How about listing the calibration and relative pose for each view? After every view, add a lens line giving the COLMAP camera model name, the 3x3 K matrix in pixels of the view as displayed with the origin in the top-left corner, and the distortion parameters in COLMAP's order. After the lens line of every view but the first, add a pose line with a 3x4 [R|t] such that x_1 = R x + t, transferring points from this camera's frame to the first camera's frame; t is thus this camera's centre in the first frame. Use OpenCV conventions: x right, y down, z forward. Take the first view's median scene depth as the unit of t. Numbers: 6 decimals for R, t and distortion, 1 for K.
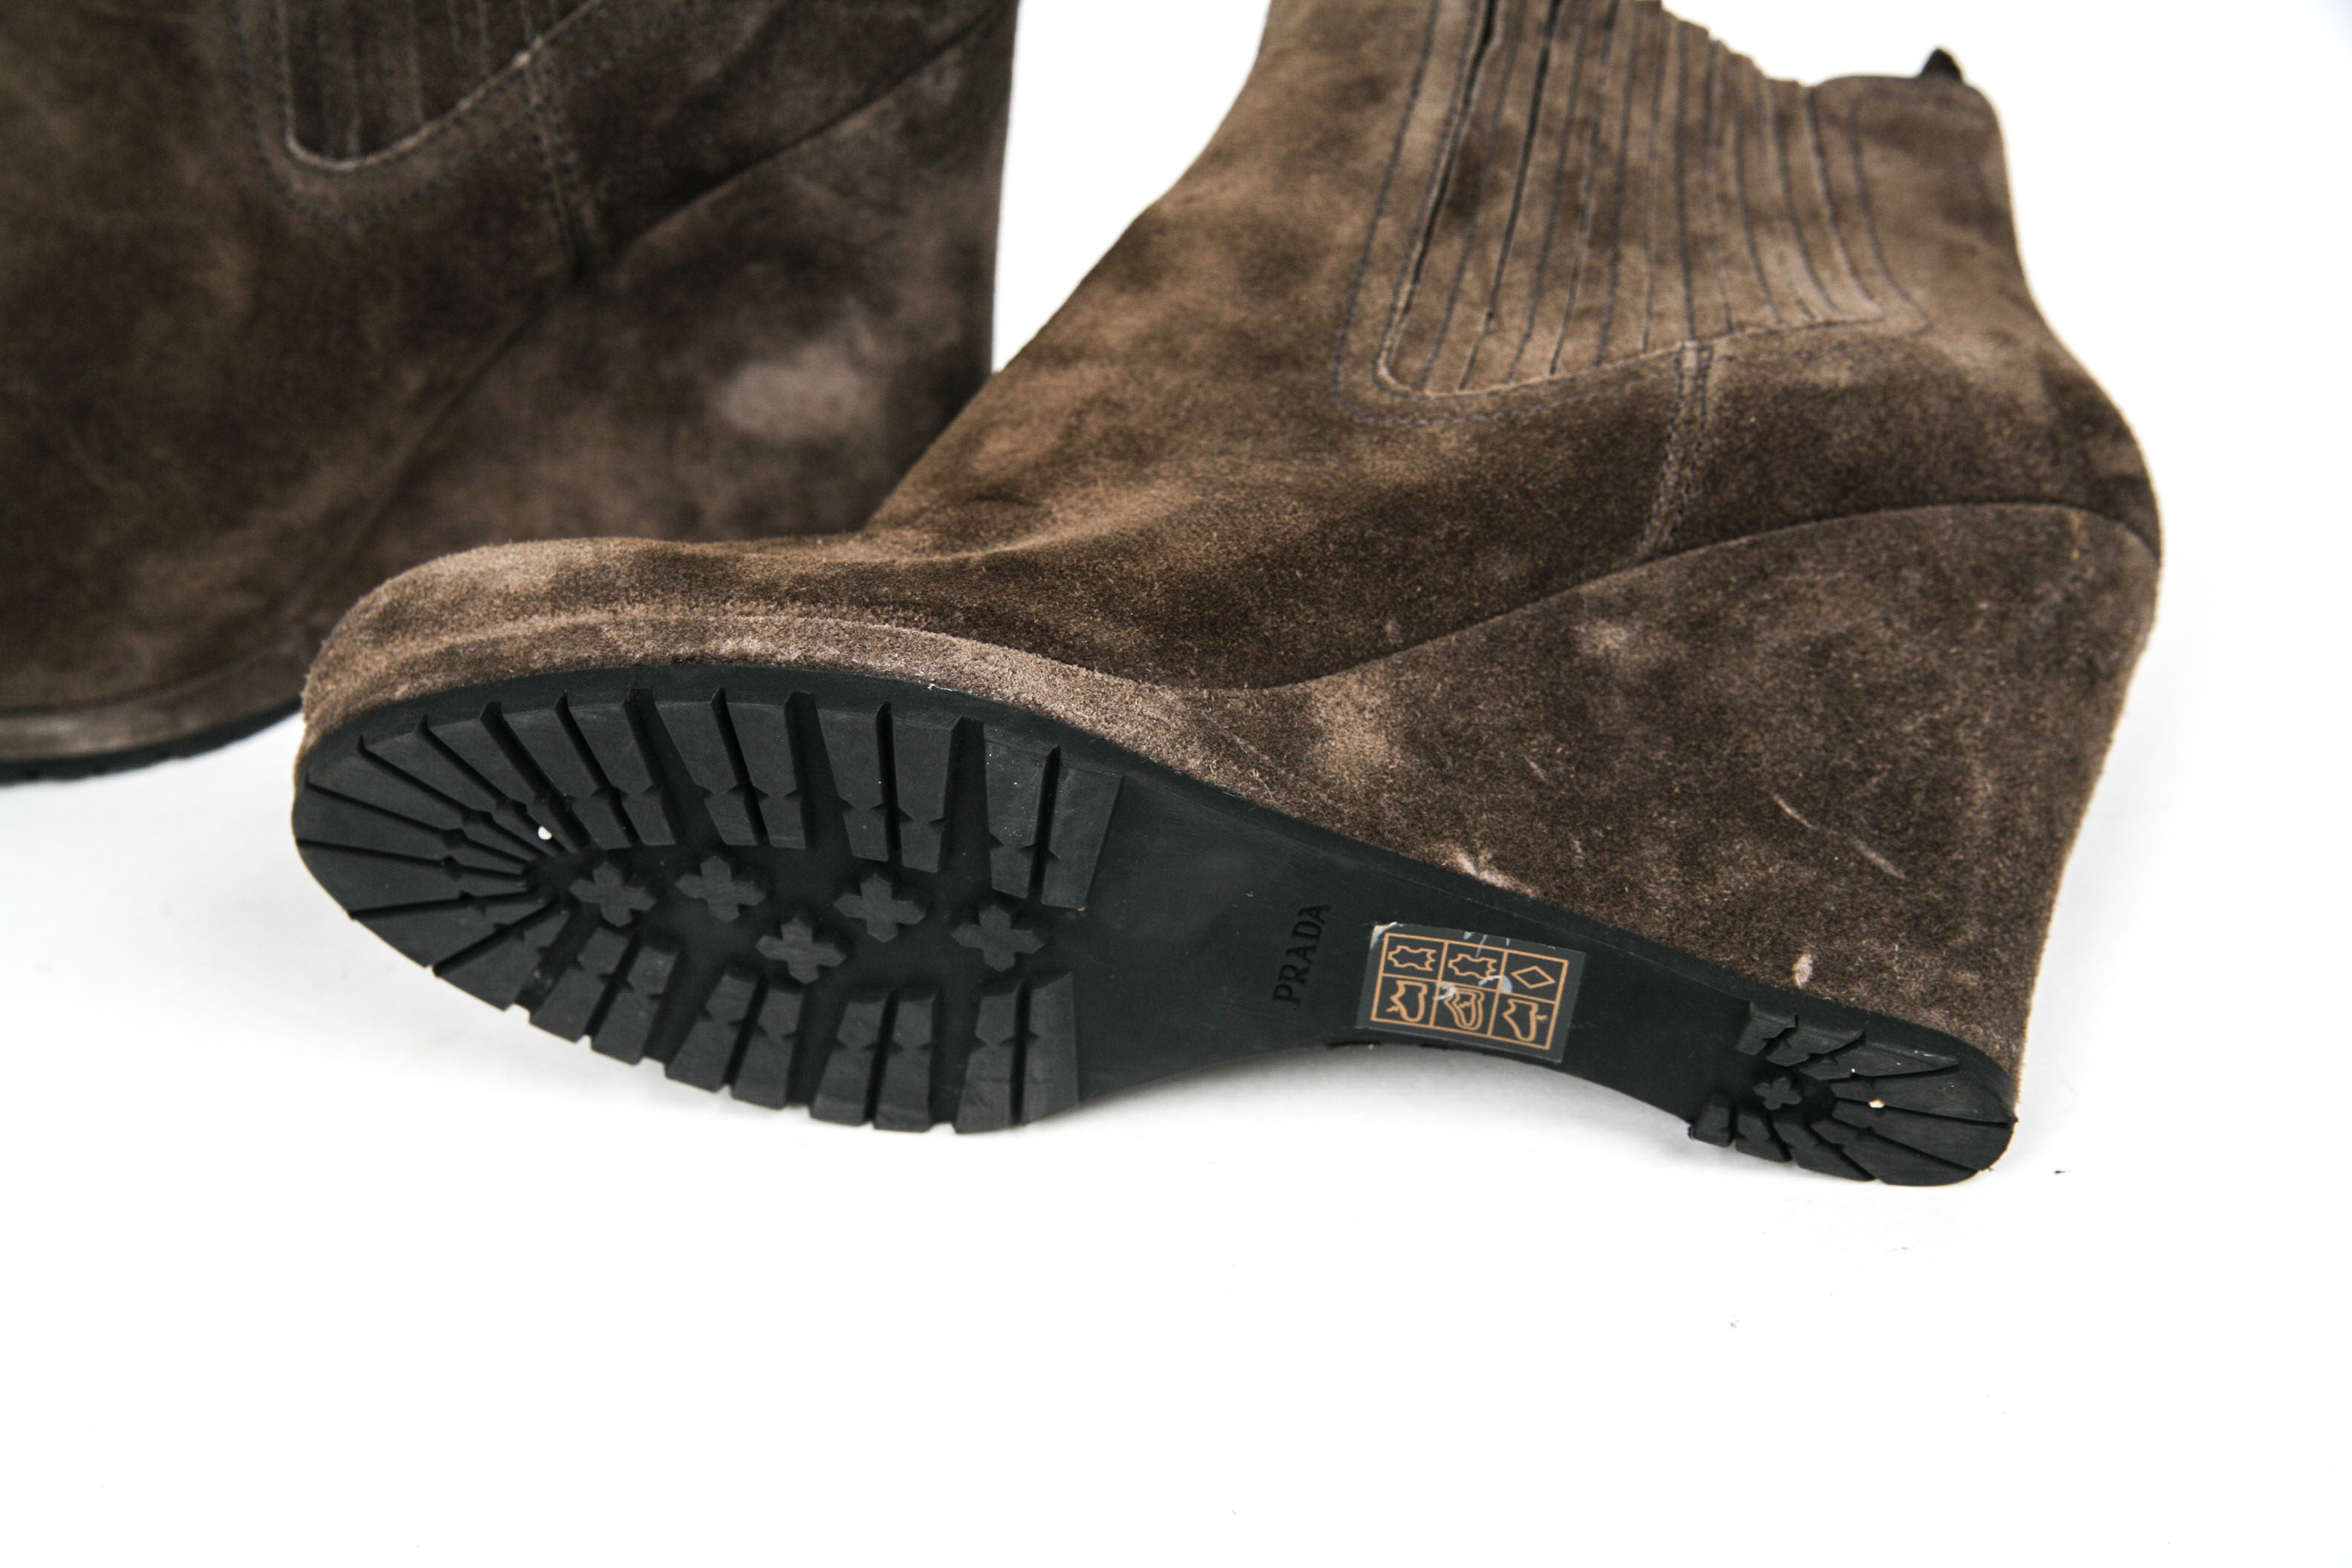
lens RADIAL K [[4200.7, 0, 1169.3], [0, 4200.7, 784.2], [0, 0, 1]] dist [0.062544, 0.000000]
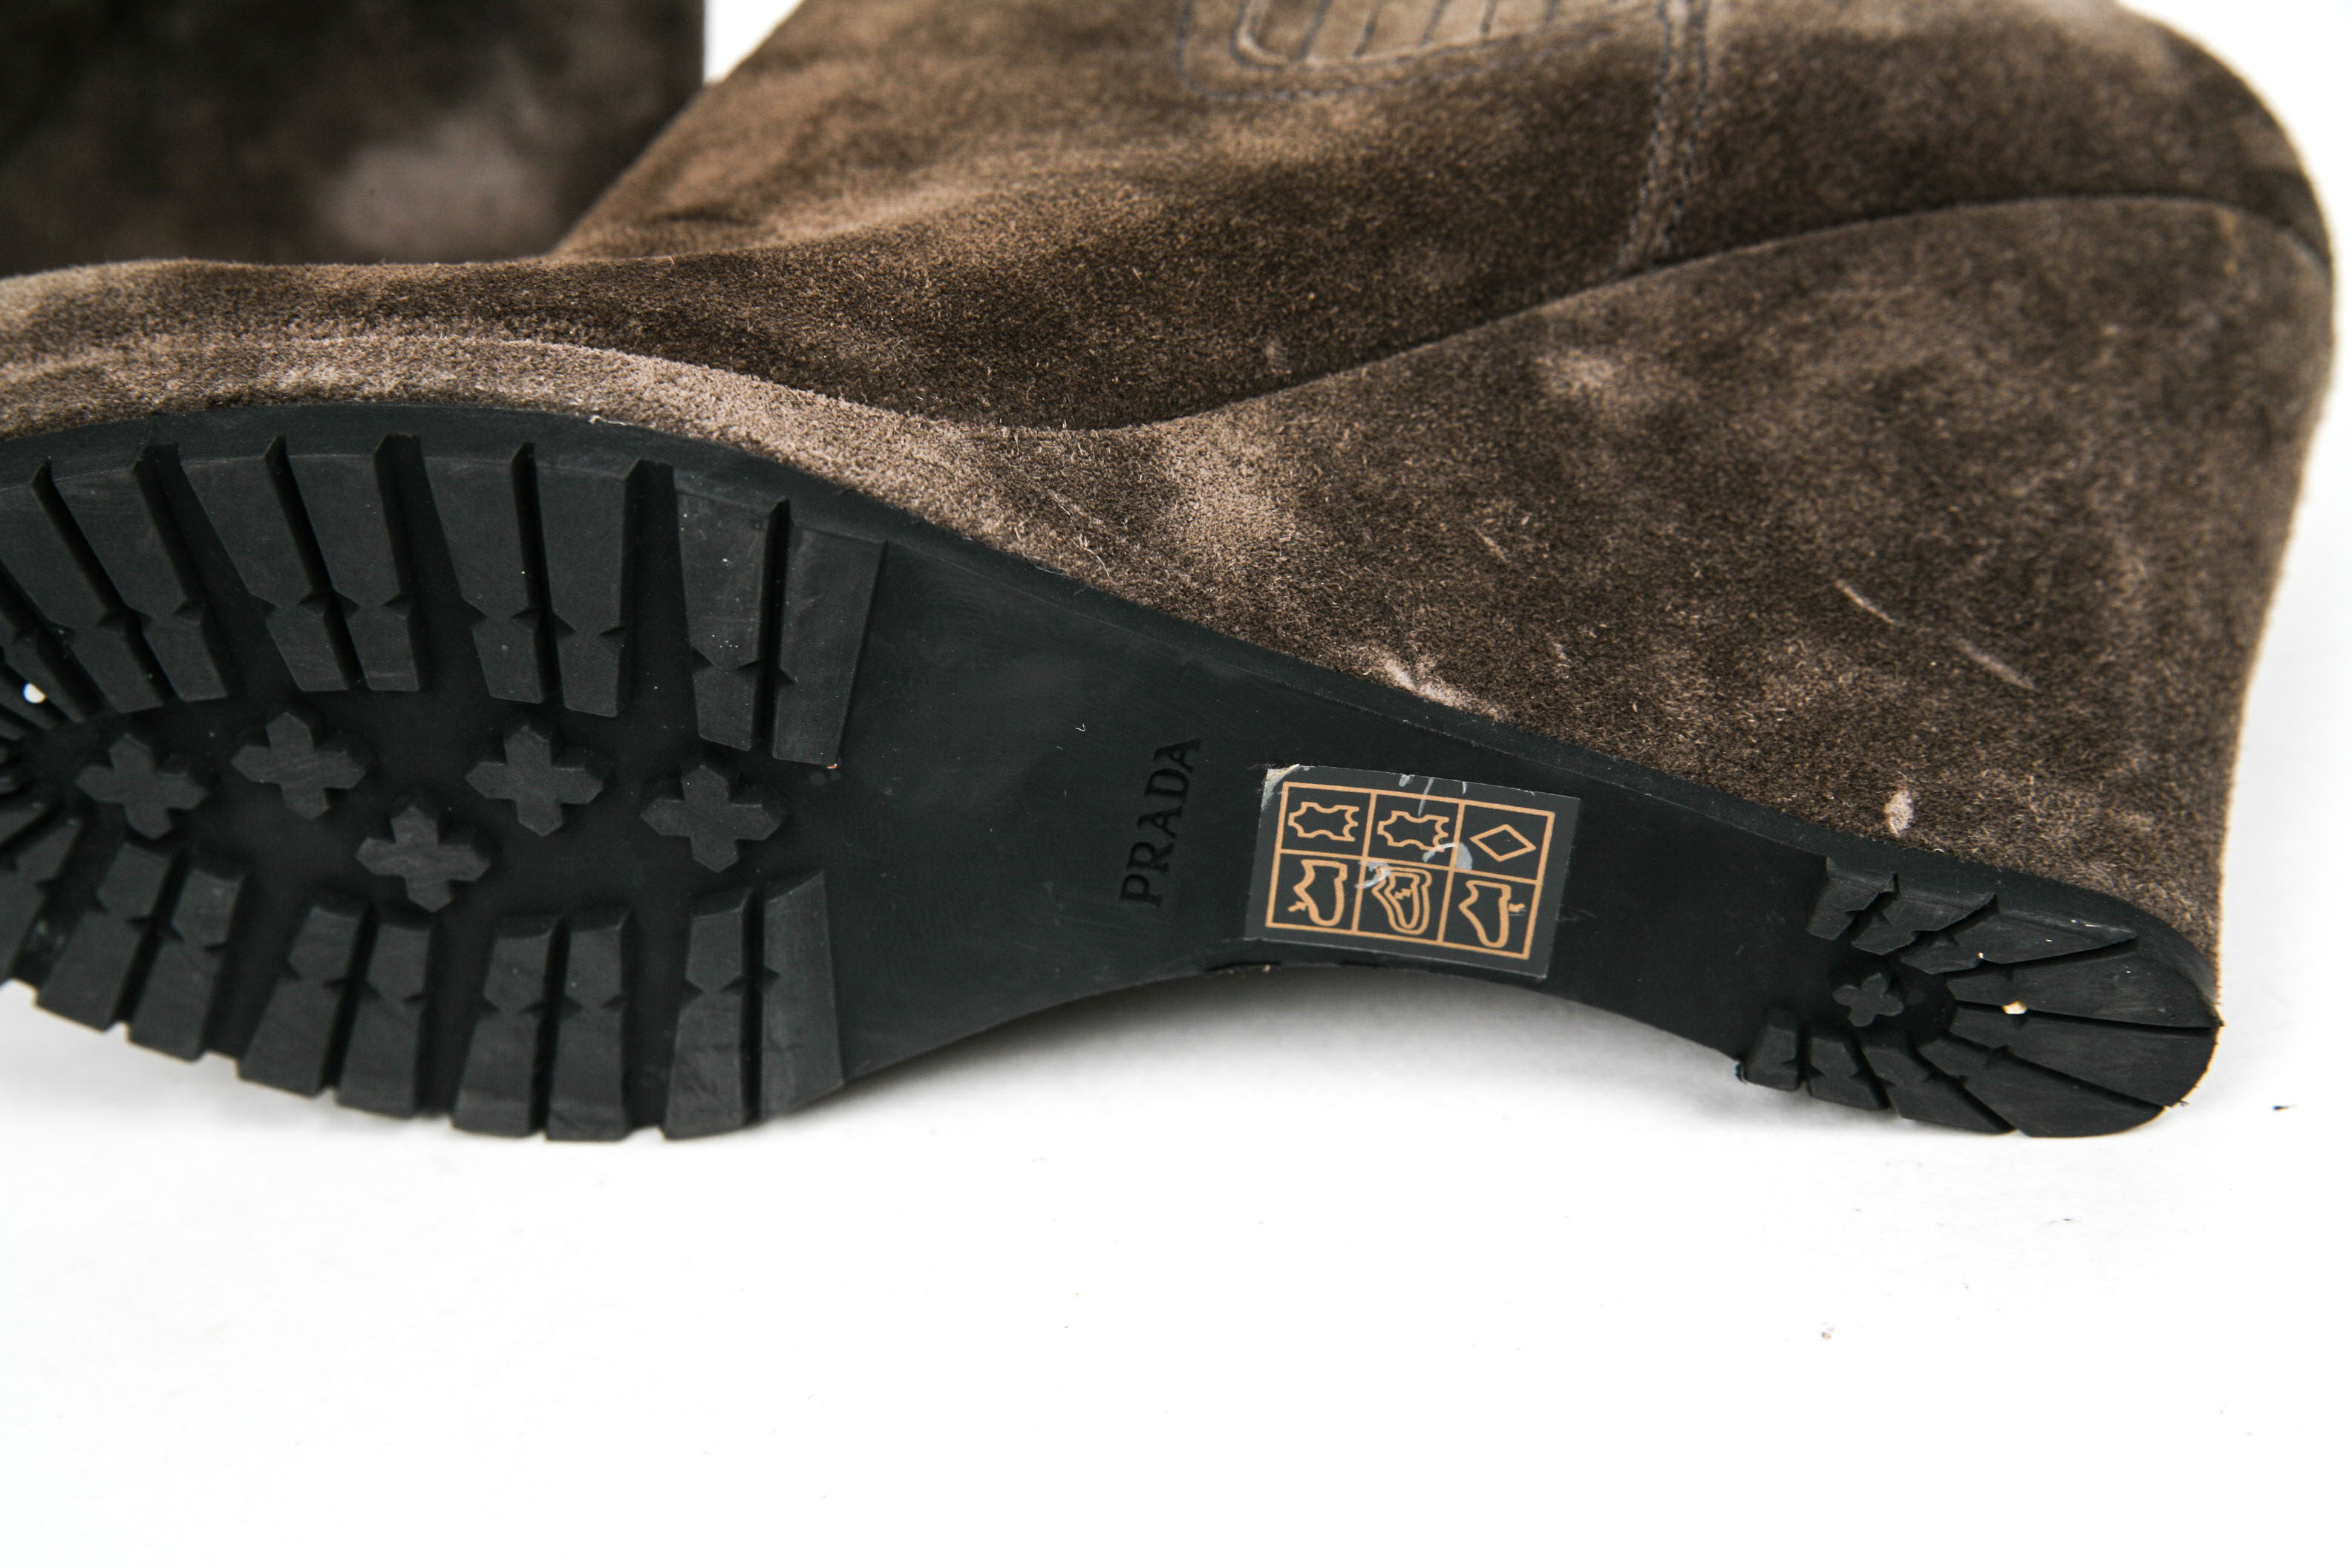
lens RADIAL K [[4537.1, 0, 1183.4], [0, 4537.1, 782.6], [0, 0, 1]] dist [0.054890, 0.000000]
pose [[0.998539, -0.033035, 0.042750, 0.003998], [0.036280, 0.996332, -0.077502, 0.089557], [-0.040033, 0.078940, 0.996075, 0.266644]]
